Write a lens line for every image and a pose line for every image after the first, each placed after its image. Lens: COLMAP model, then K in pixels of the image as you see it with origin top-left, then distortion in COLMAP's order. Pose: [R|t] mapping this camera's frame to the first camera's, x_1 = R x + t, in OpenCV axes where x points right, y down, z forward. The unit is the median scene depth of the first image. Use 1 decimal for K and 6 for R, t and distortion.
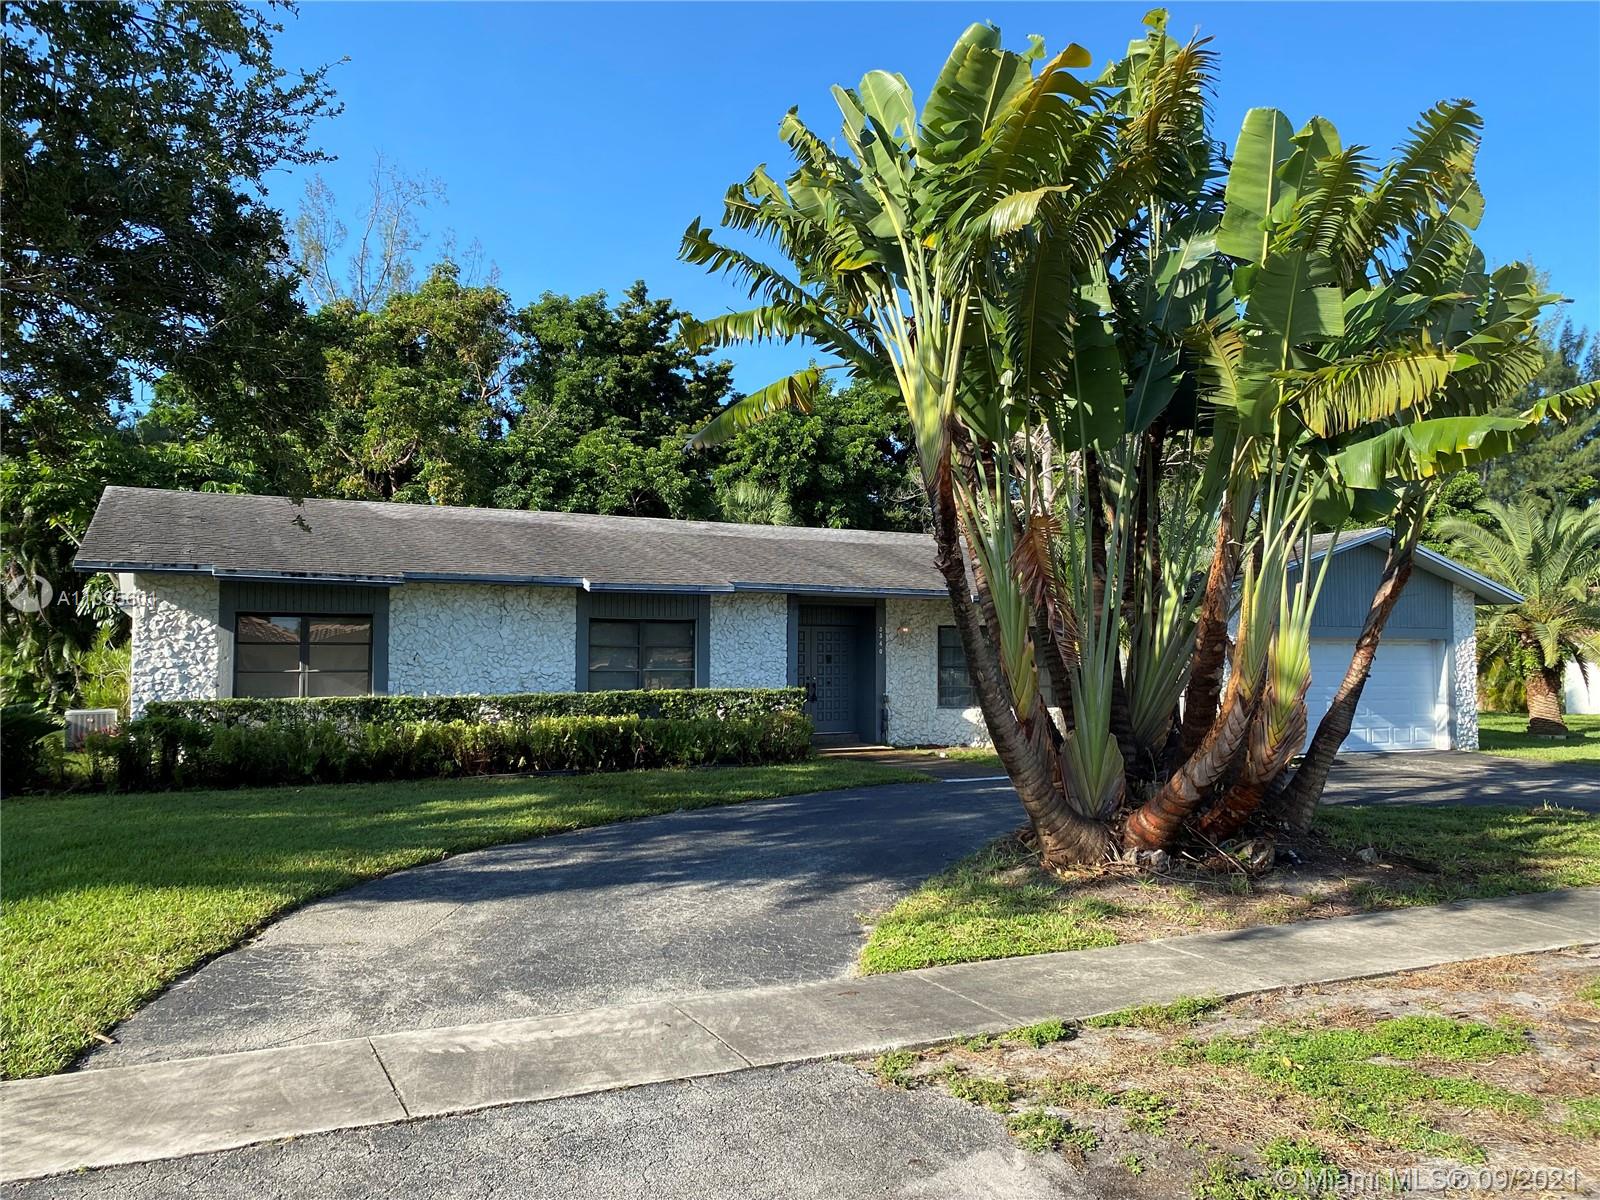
lens RADIAL K [[1221.5, 0, 800.0], [0, 1221.5, 600.0], [0, 0, 1]] dist [0.074024, -0.122438]
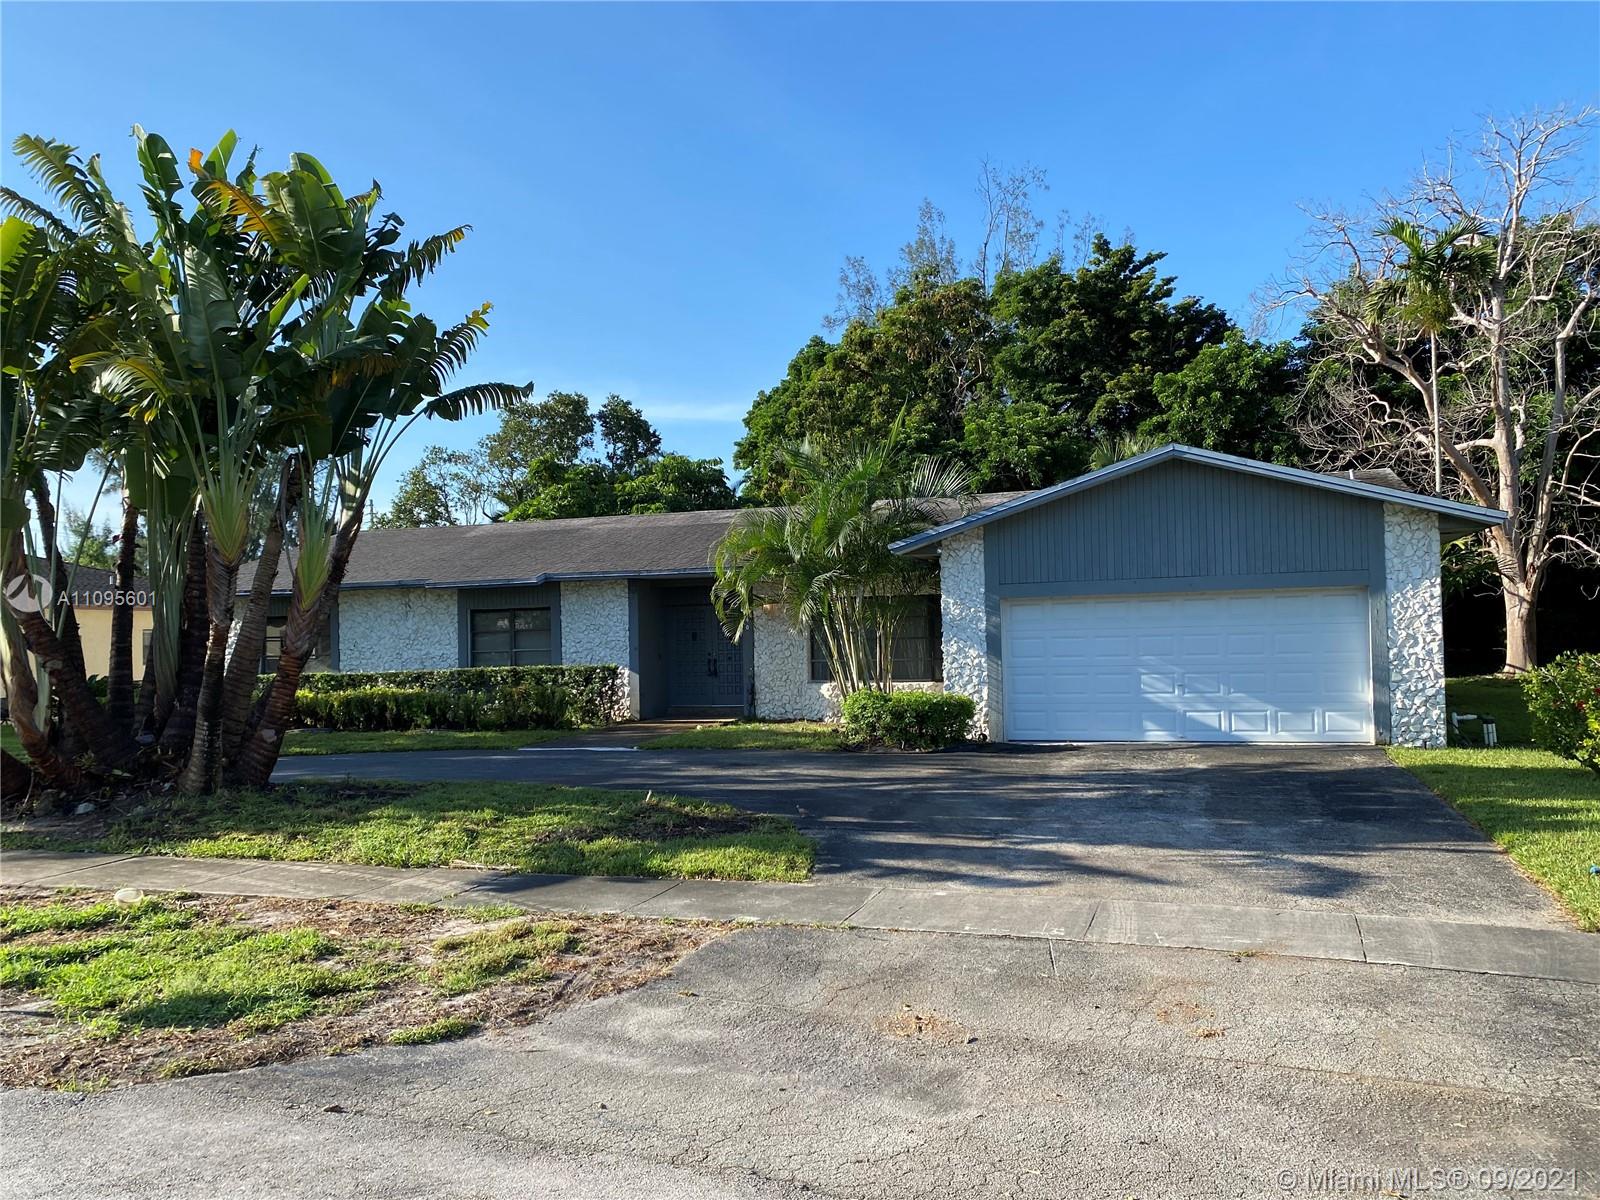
lens RADIAL K [[1227.7, 0, 772.5], [0, 1227.7, 604.4], [0, 0, 1]] dist [0.079803, -0.271555]
pose [[0.698951, -0.040628, -0.714014, 1.043960], [0.061027, 0.998132, 0.002945, 0.026997], [0.712561, -0.045632, 0.700125, 0.374340]]
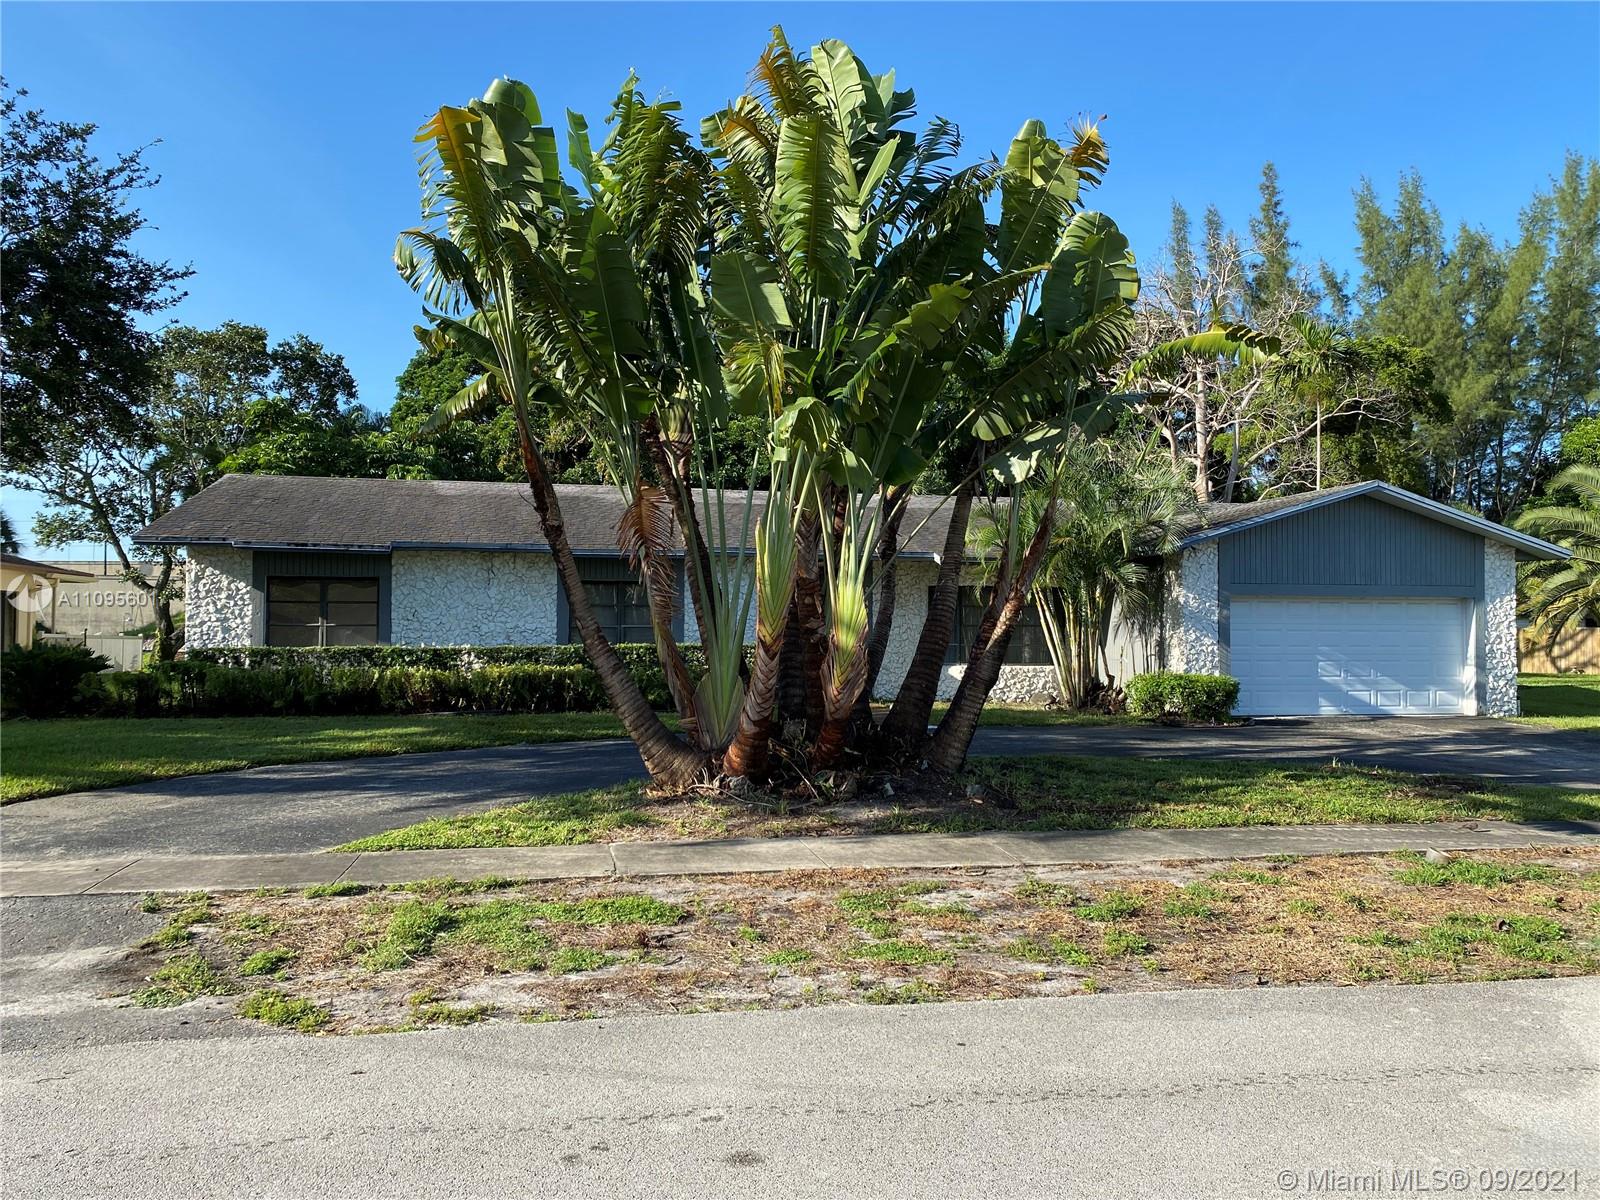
lens RADIAL K [[1221.5, 0, 800.0], [0, 1221.5, 600.0], [0, 0, 1]] dist [0.074024, -0.122438]
pose [[0.967956, -0.001677, -0.251116, 0.351327], [0.008848, 0.999585, 0.027430, 0.004466], [0.250965, -0.028773, 0.967568, -0.047495]]
